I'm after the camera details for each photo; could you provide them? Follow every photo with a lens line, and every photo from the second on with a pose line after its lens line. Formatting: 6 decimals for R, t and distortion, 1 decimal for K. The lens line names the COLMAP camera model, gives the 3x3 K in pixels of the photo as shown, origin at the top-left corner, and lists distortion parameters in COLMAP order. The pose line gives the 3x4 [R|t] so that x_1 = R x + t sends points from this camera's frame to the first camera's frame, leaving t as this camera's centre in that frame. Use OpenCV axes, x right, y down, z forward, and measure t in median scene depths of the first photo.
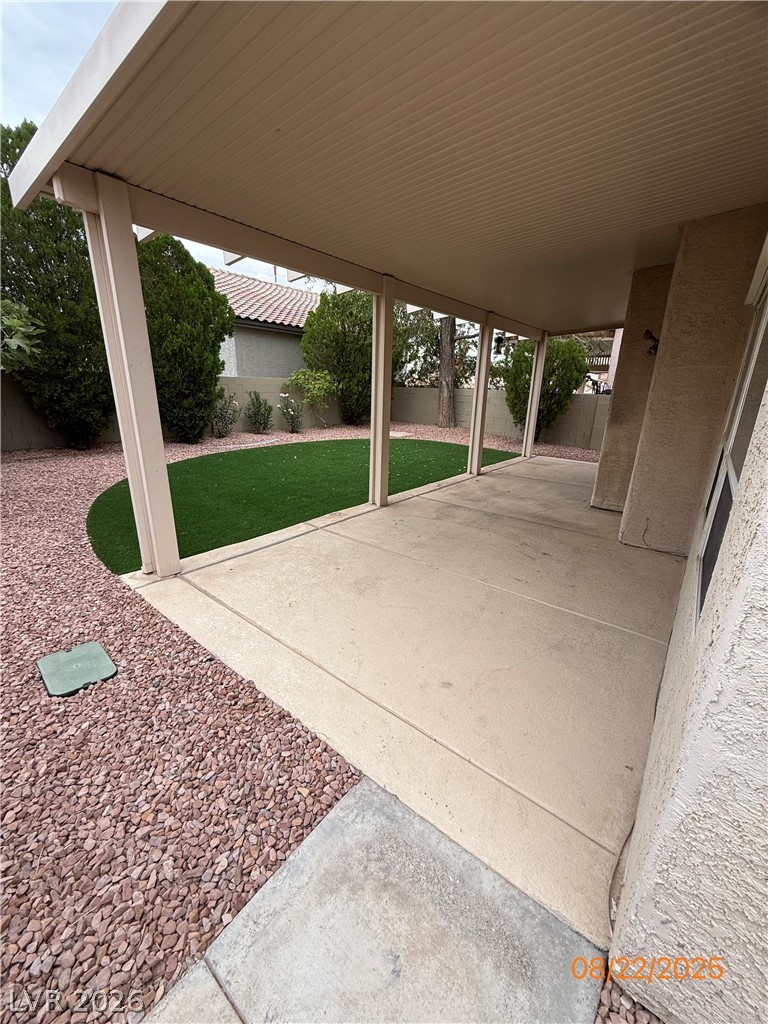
lens RADIAL K [[407.1, 0, 384.0], [0, 407.1, 512.0], [0, 0, 1]] dist [-0.003345, -0.000087]
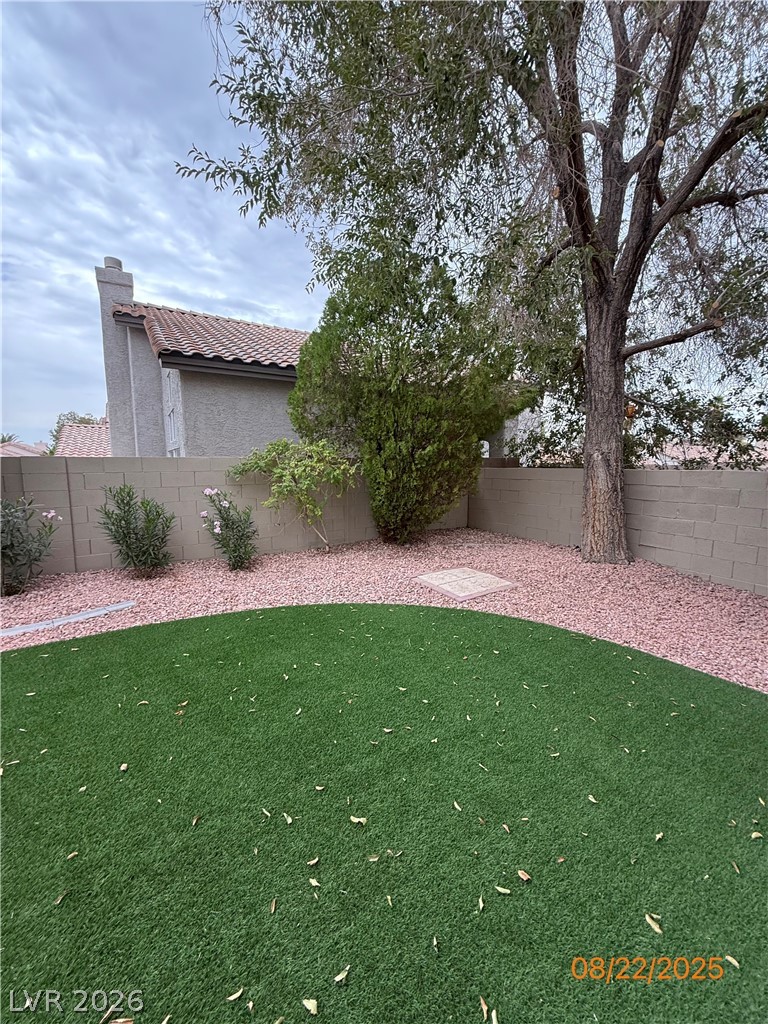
lens RADIAL K [[407.1, 0, 384.0], [0, 407.1, 512.0], [0, 0, 1]] dist [-0.003345, -0.000087]
pose [[0.939135, 0.013822, -0.343270, 0.084628], [-0.077554, 0.981927, -0.172639, -0.168910], [0.334679, 0.188753, 0.923234, 0.541515]]
